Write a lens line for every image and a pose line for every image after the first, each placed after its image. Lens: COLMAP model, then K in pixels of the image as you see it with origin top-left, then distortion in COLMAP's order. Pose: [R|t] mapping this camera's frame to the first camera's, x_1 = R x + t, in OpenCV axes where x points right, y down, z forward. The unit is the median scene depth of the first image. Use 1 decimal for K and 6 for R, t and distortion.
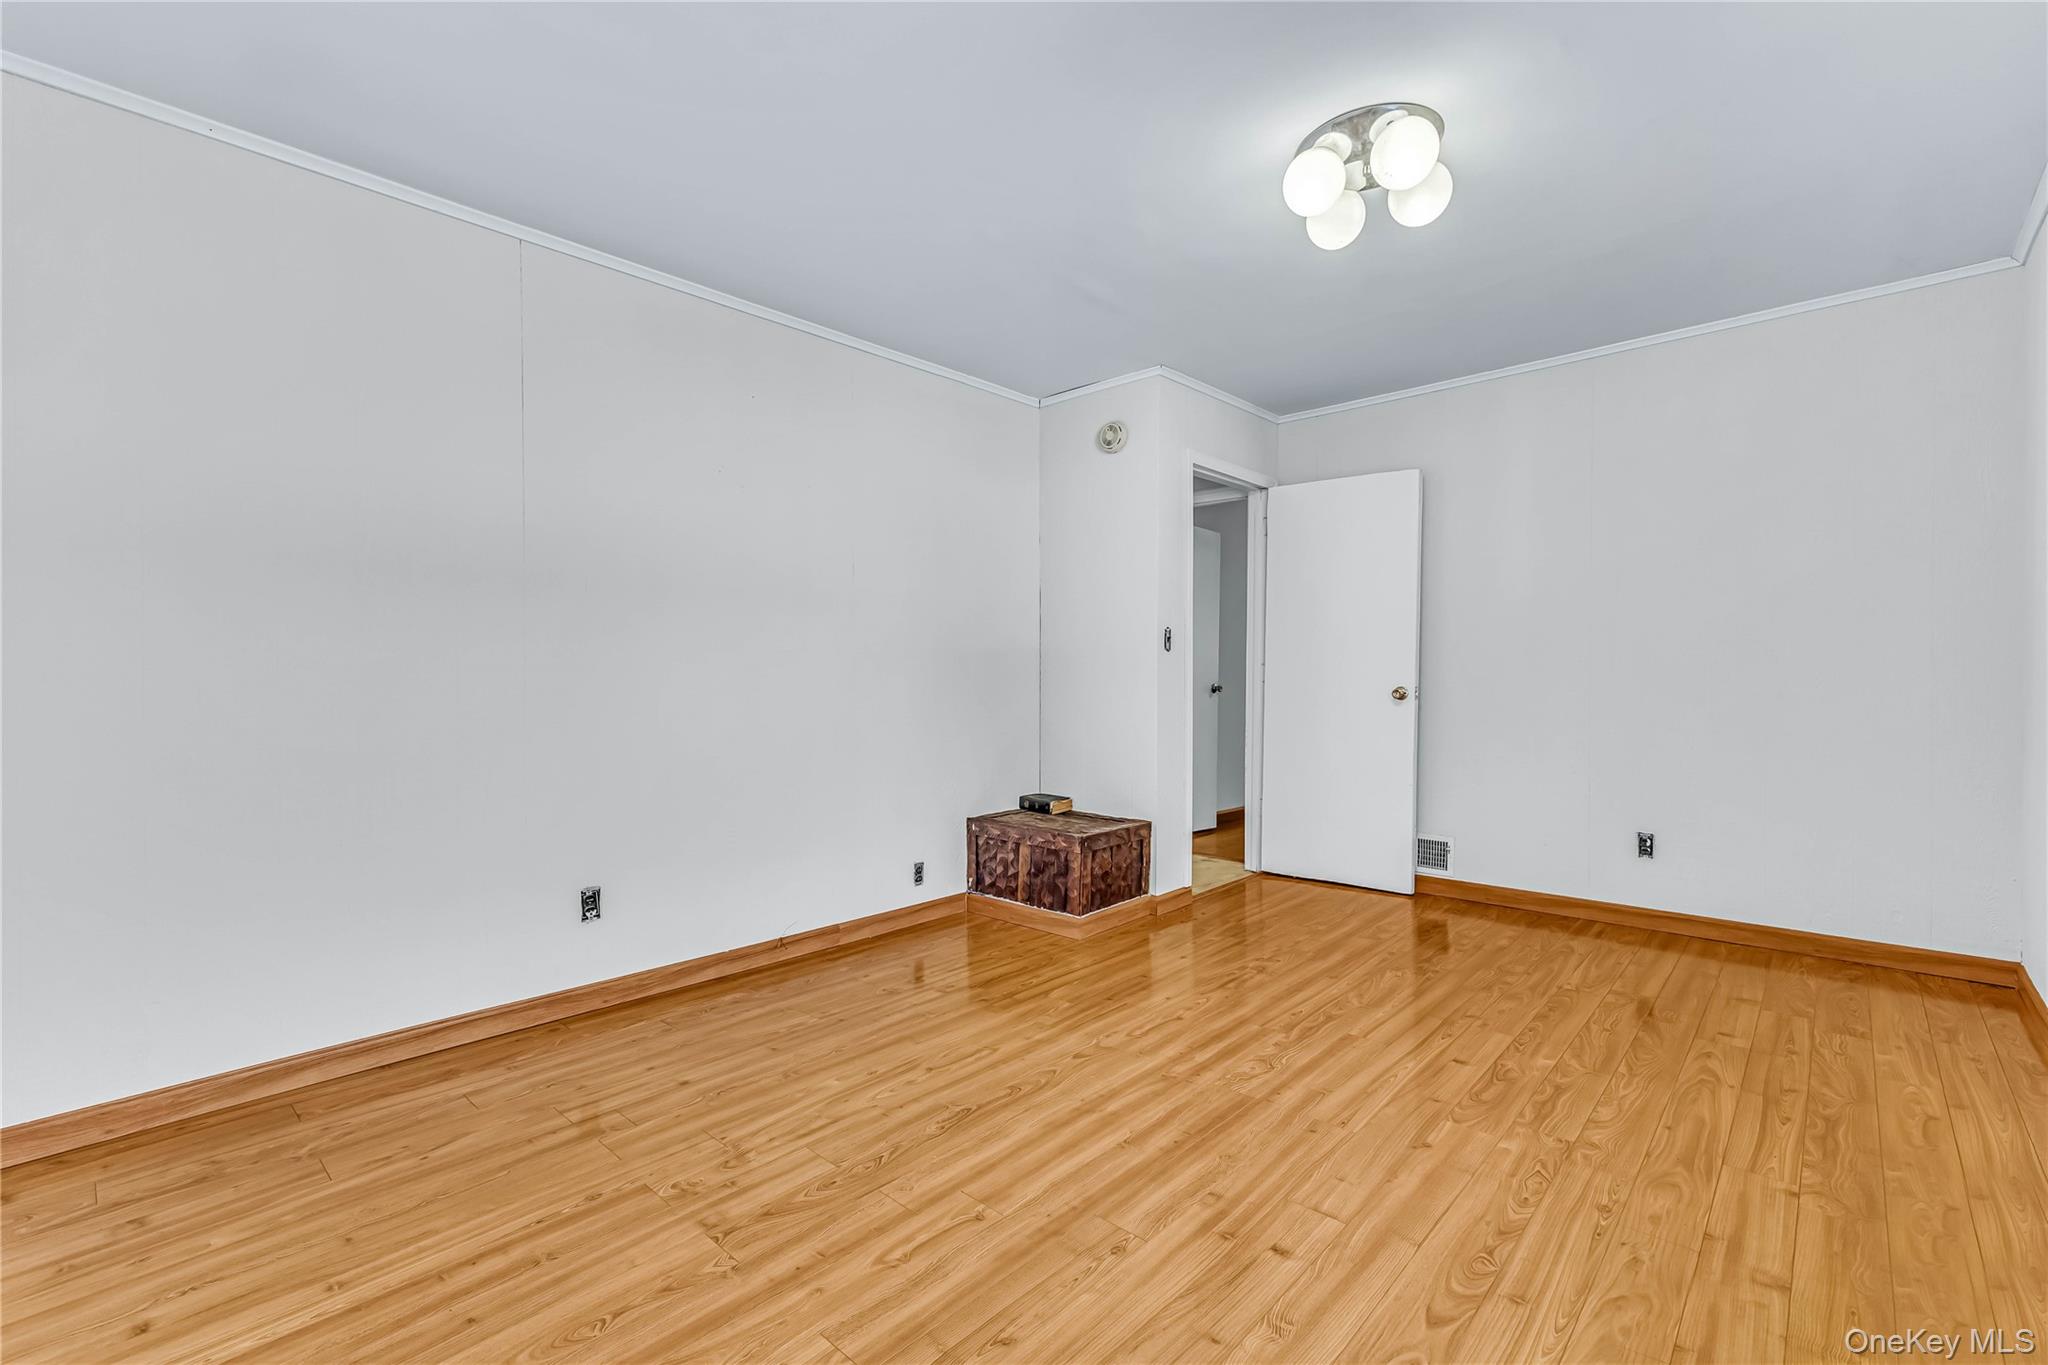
lens RADIAL K [[906.6, 0, 1016.2], [0, 906.6, 680.9], [0, 0, 1]] dist [0.013034, -0.006817]
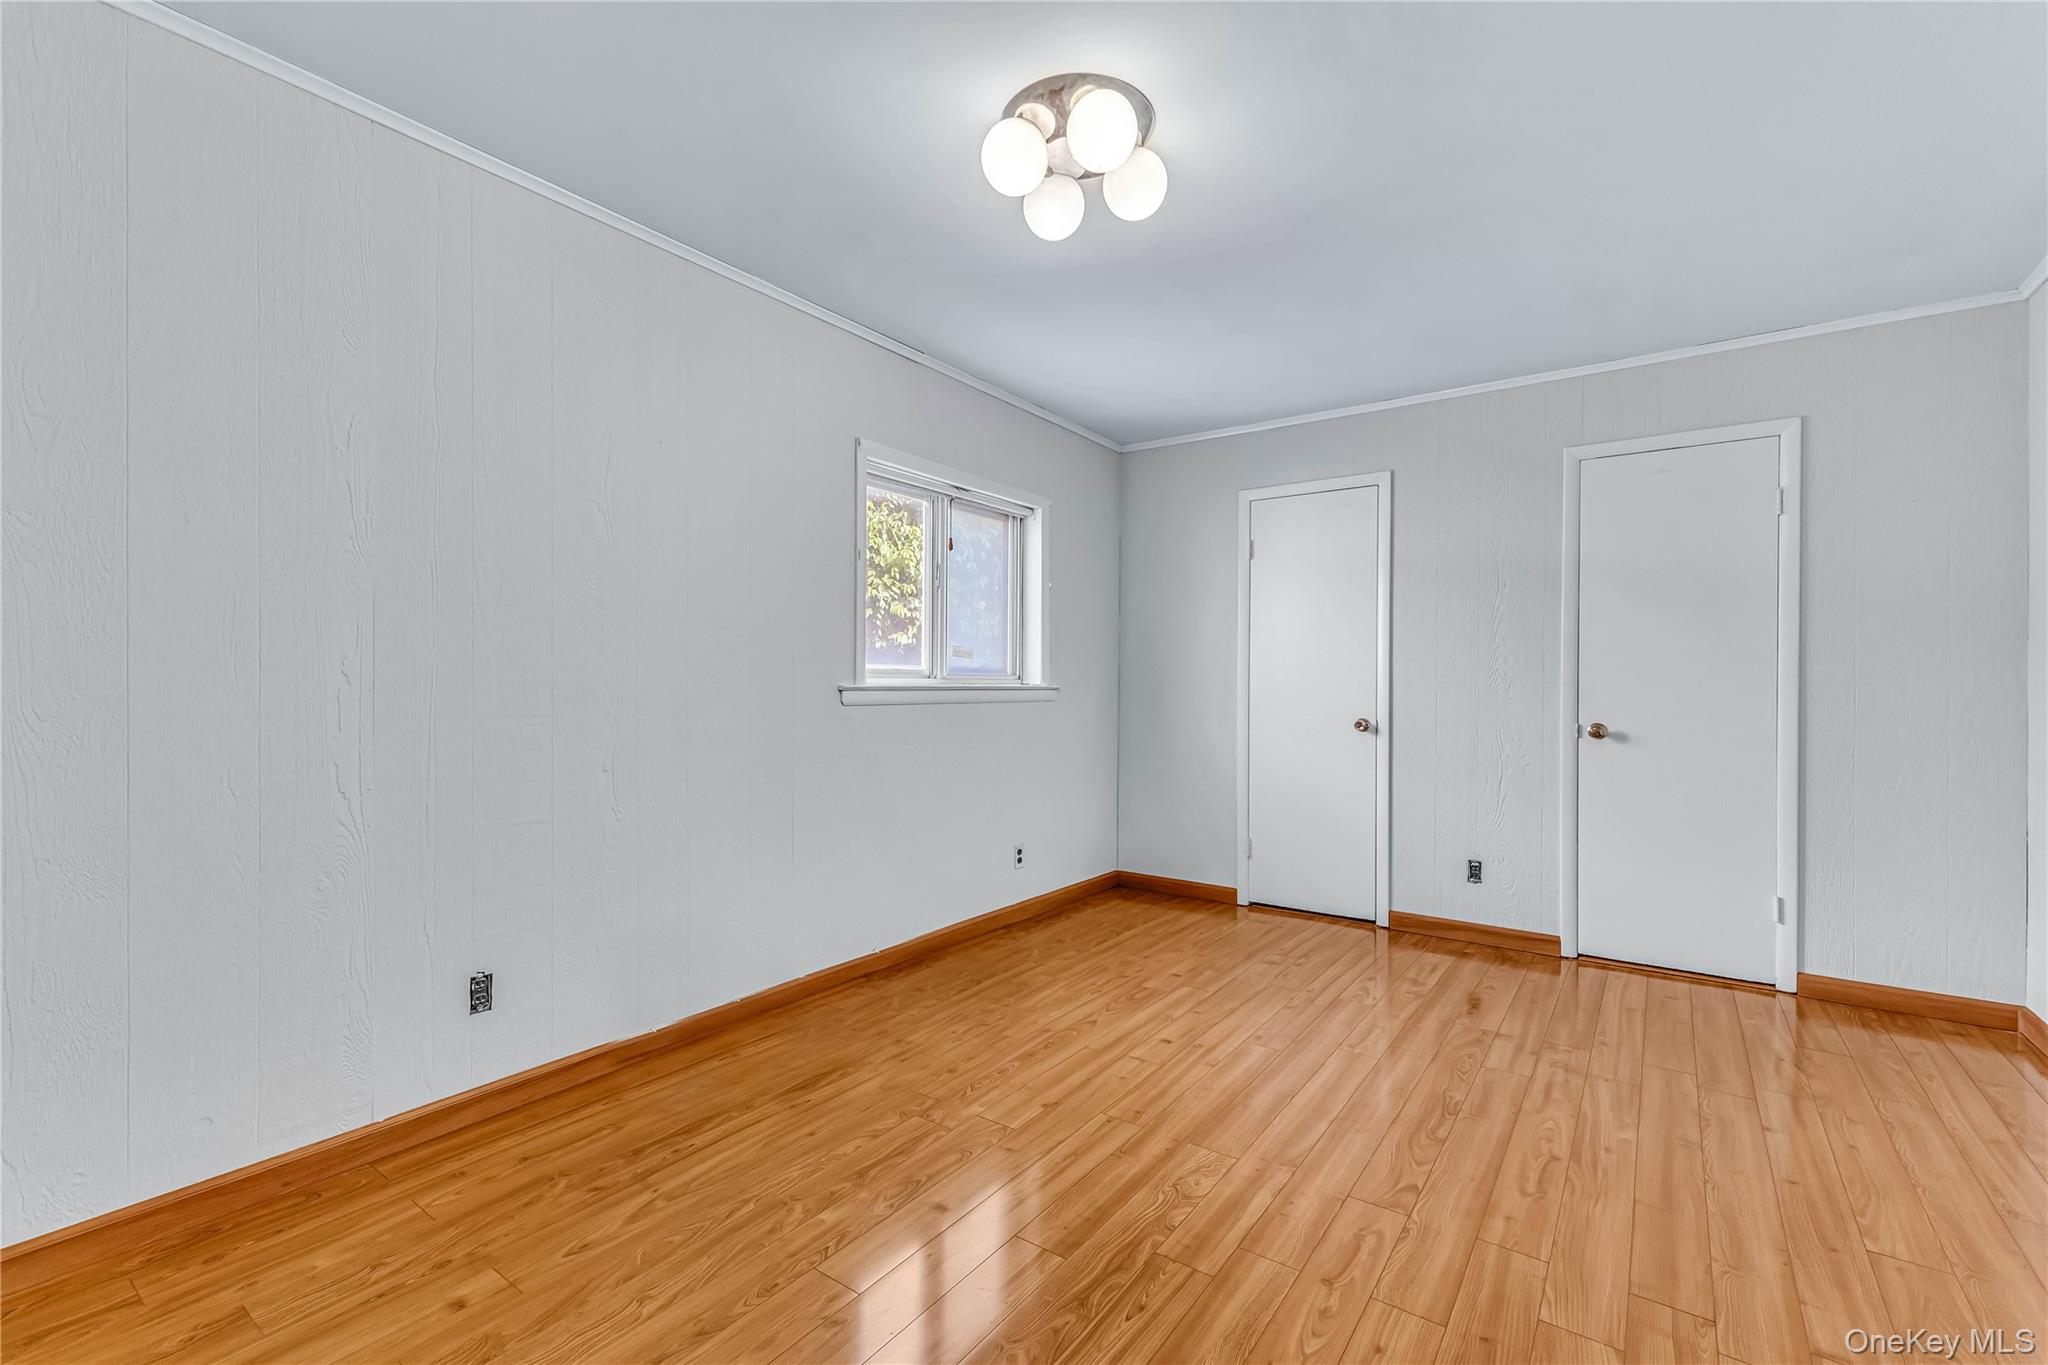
lens RADIAL K [[874.4, 0, 1024.0], [0, 874.4, 682.5], [0, 0, 1]] dist [0.014077, -0.000071]
pose [[-0.993001, 0.000479, -0.118107, 0.548008], [0.000896, 0.999994, -0.003474, -0.031349], [0.118104, -0.003555, -0.992995, 1.903308]]
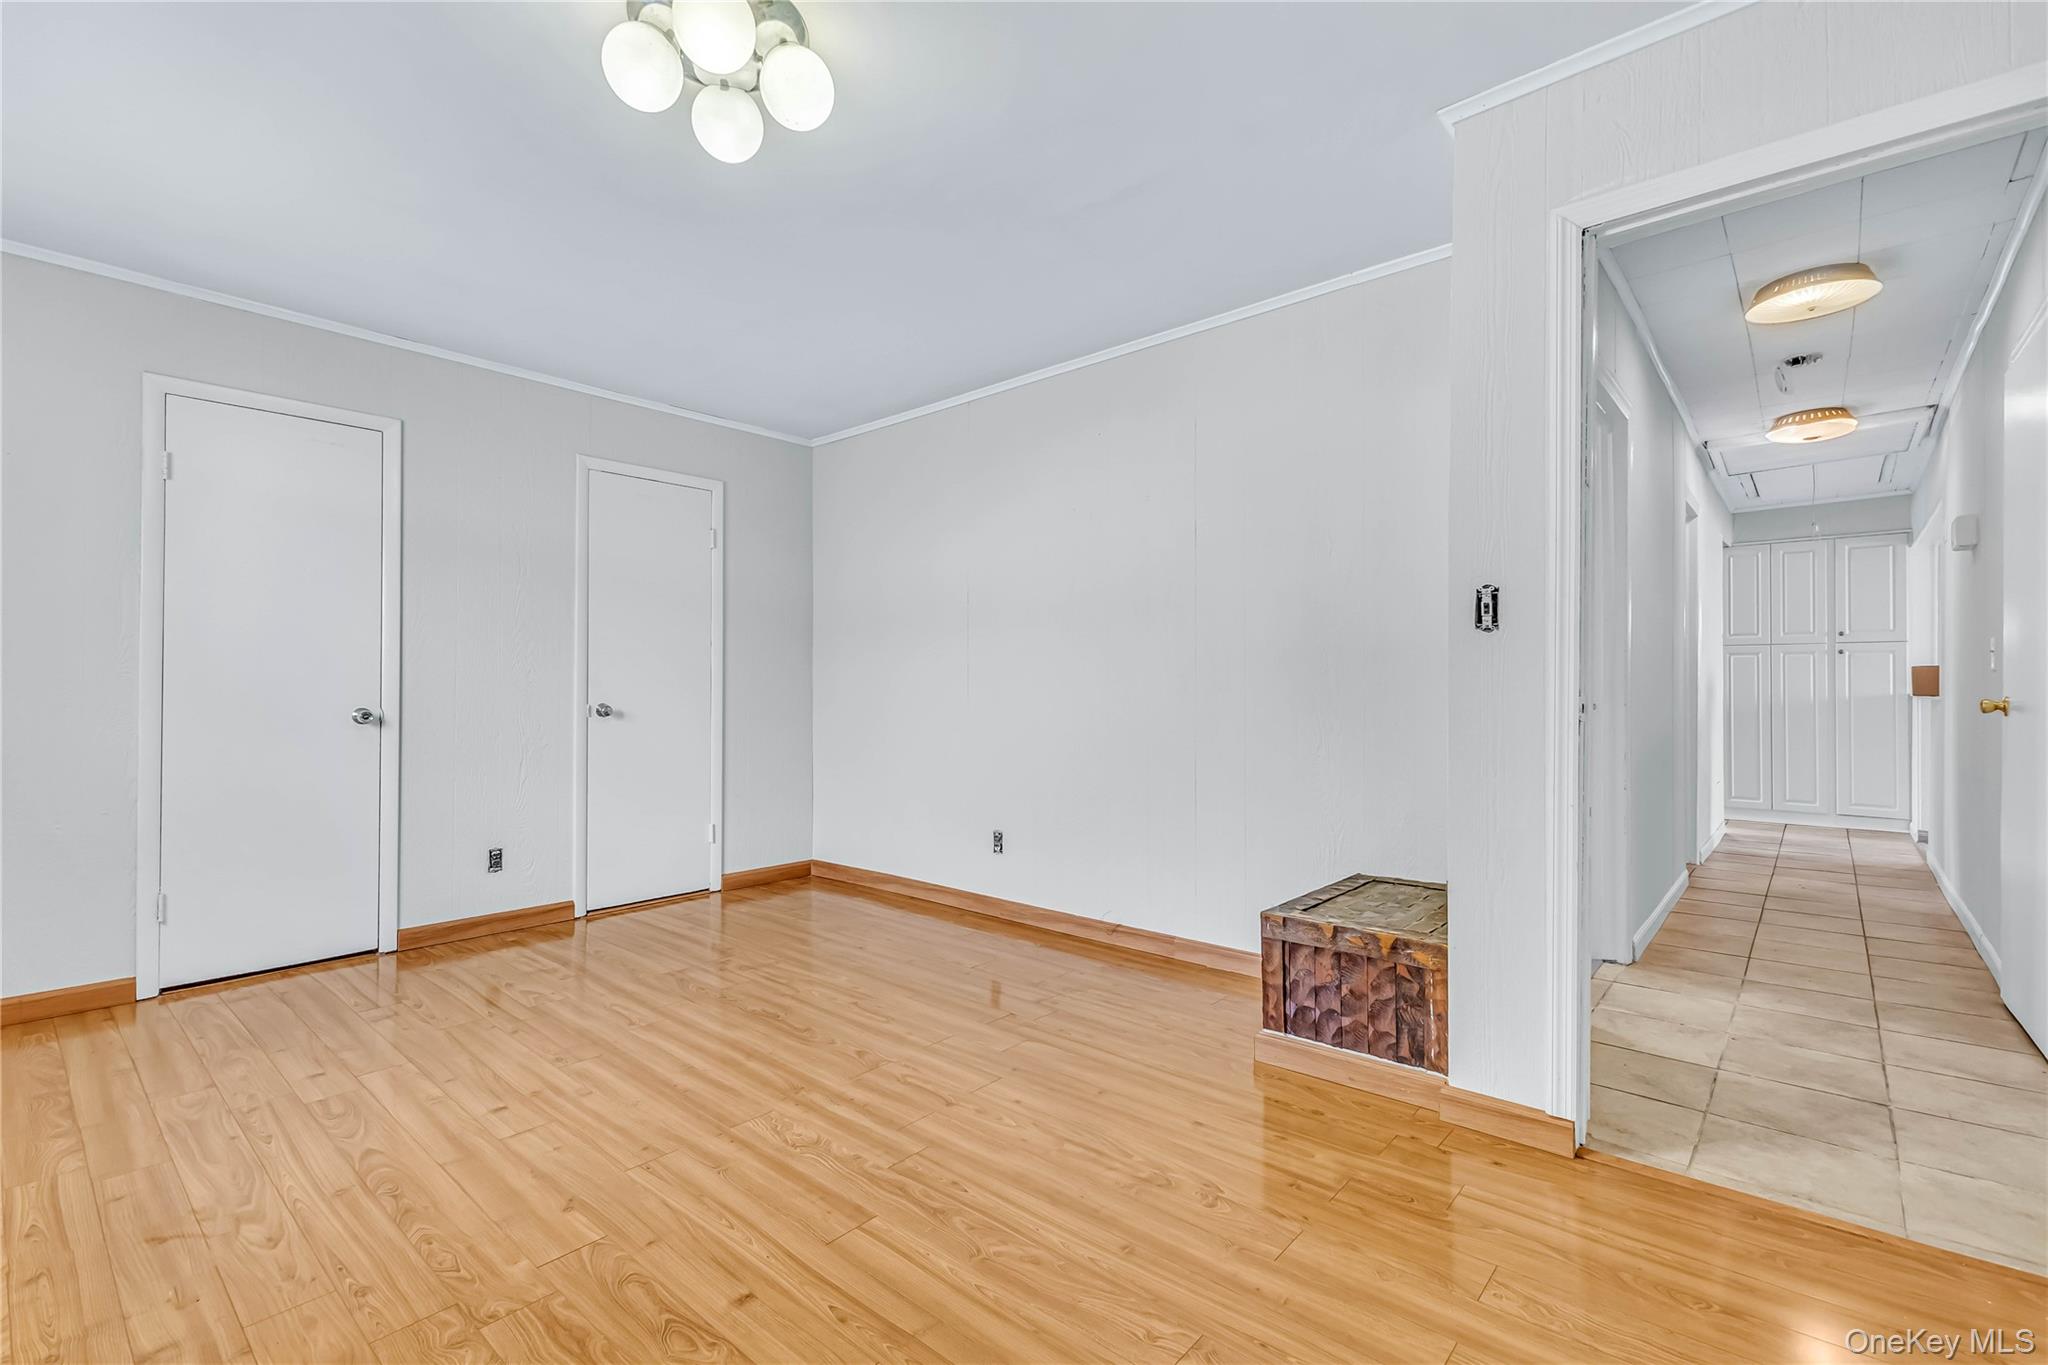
lens RADIAL K [[906.6, 0, 1016.2], [0, 906.6, 680.9], [0, 0, 1]] dist [0.013034, -0.006817]
pose [[0.017549, -0.000278, -0.999846, 1.212617], [0.000795, 1.000000, -0.000264, -0.008713], [0.999846, -0.000790, 0.017549, 1.275148]]
